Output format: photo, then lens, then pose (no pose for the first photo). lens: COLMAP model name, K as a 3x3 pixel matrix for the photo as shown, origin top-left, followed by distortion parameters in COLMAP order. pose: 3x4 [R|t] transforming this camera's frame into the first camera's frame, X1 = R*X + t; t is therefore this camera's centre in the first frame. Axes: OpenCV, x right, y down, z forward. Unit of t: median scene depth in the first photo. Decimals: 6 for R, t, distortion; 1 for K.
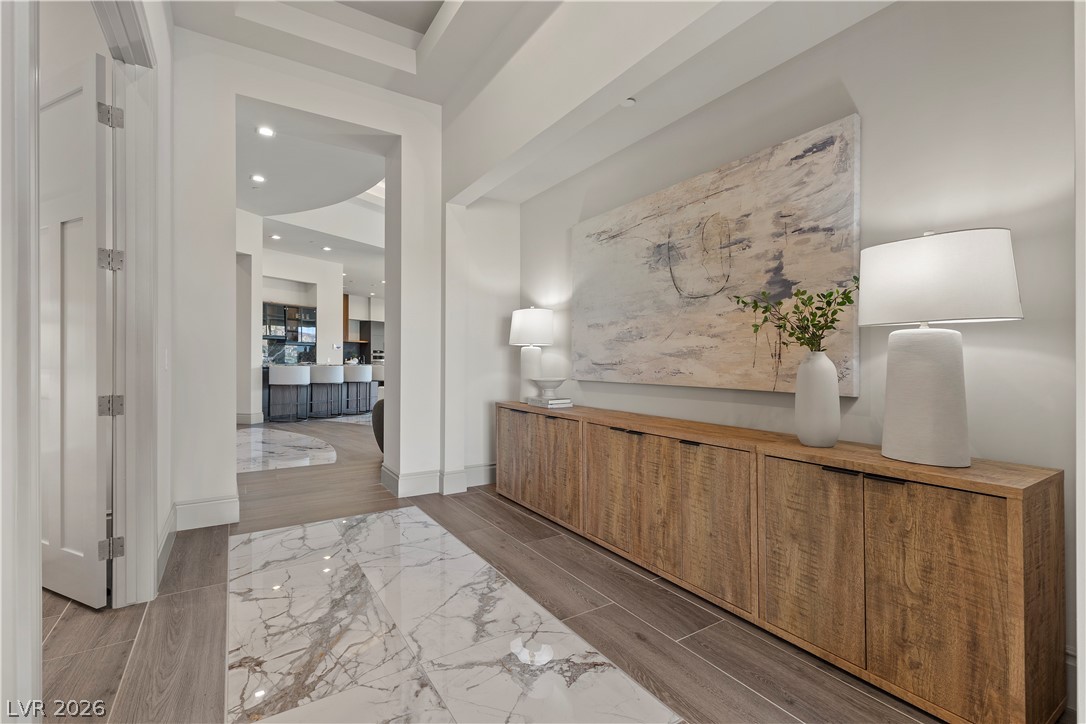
lens RADIAL K [[486.8, 0, 544.7], [0, 486.8, 361.1], [0, 0, 1]] dist [0.006827, -0.000731]
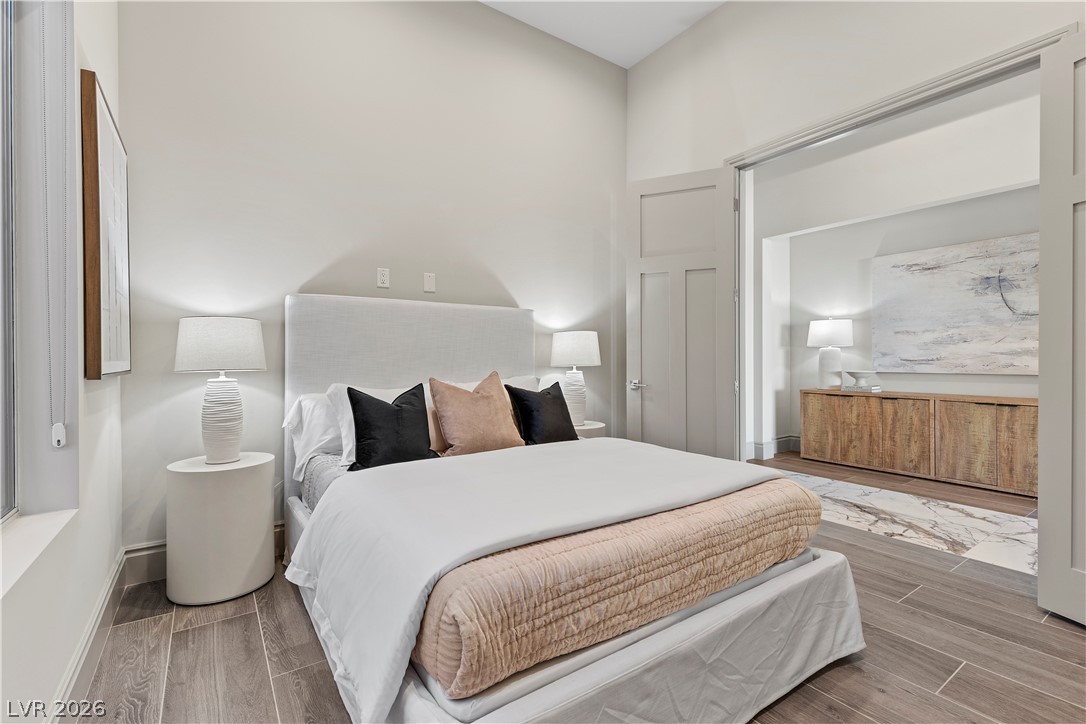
lens RADIAL K [[486.8, 0, 545.3], [0, 486.8, 360.3], [0, 0, 1]] dist [0.006827, -0.000731]
pose [[0.999384, -0.007756, 0.034230, -1.258103], [0.007576, 0.999957, 0.005382, -0.011708], [-0.034271, -0.005119, 0.999399, -0.453362]]
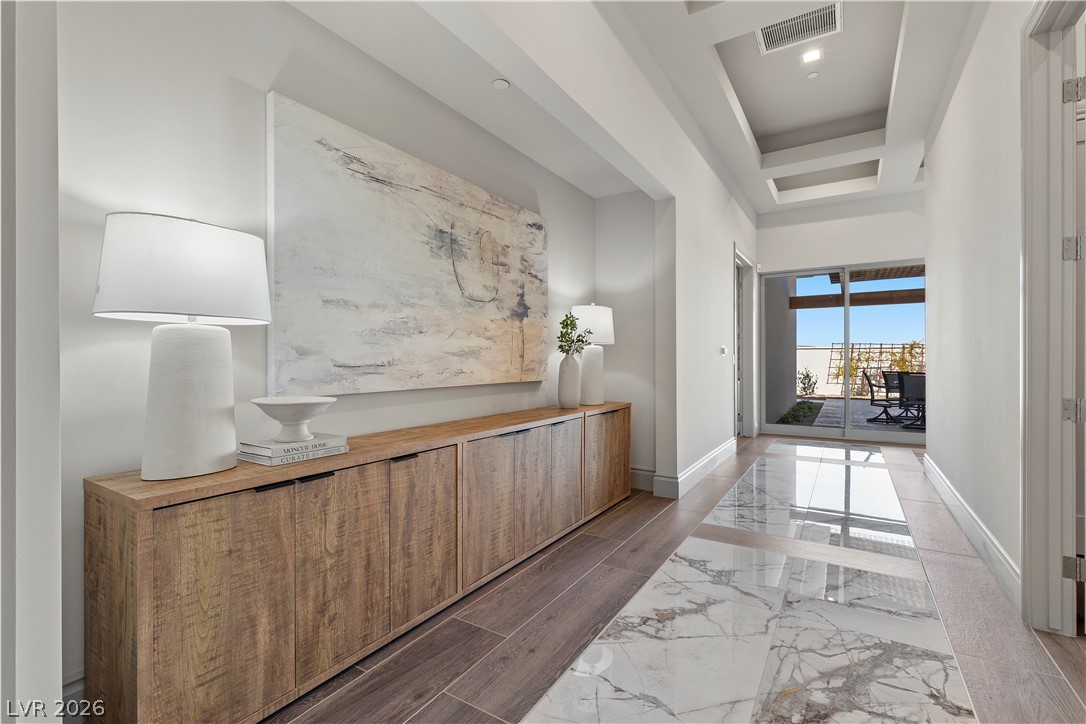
lens RADIAL K [[486.8, 0, 543.7], [0, 486.8, 360.3], [0, 0, 1]] dist [0.006827, -0.000731]
pose [[-0.427660, -0.003959, 0.903931, -0.724864], [0.000544, 0.999989, 0.004638, -0.005728], [-0.903939, 0.002475, -0.427654, 1.352621]]
